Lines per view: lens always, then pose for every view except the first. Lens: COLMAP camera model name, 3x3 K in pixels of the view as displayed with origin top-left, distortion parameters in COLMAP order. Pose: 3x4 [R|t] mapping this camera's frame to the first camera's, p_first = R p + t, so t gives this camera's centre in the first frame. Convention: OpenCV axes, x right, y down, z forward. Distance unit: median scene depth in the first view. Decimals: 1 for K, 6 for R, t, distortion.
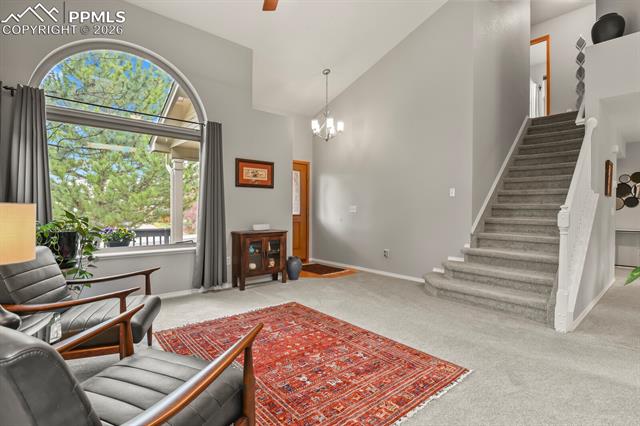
lens RADIAL K [[311.8, 0, 322.8], [0, 311.8, 213.9], [0, 0, 1]] dist [-0.013573, -0.001168]
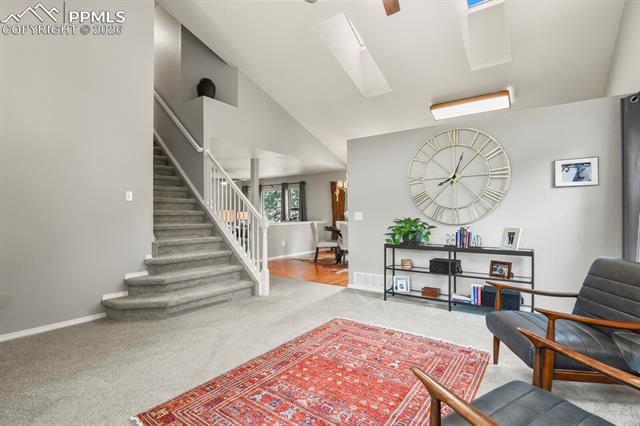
lens RADIAL K [[311.8, 0, 322.7], [0, 311.8, 215.1], [0, 0, 1]] dist [-0.013573, -0.001168]
pose [[-0.241483, -0.005704, 0.970388, -0.837337], [0.011666, 0.999893, 0.008780, -0.030941], [-0.970335, 0.013441, -0.241391, 1.143631]]
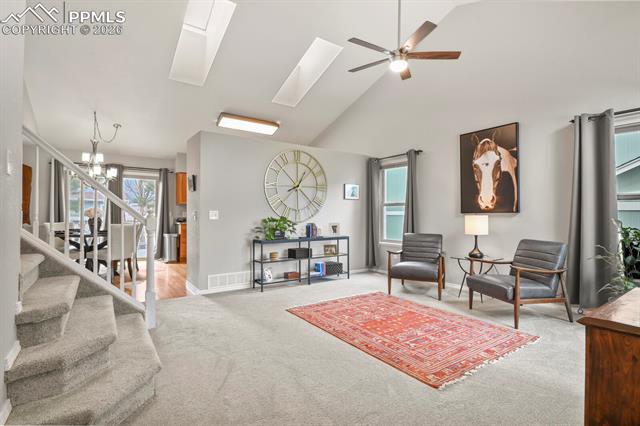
lens RADIAL K [[311.8, 0, 330.4], [0, 311.8, 213.3], [0, 0, 1]] dist [-0.013573, -0.001168]
pose [[-0.996713, -0.010142, 0.080379, 0.074741], [-0.009864, 0.999944, 0.003856, -0.028780], [-0.080413, 0.003050, -0.996757, 2.129524]]
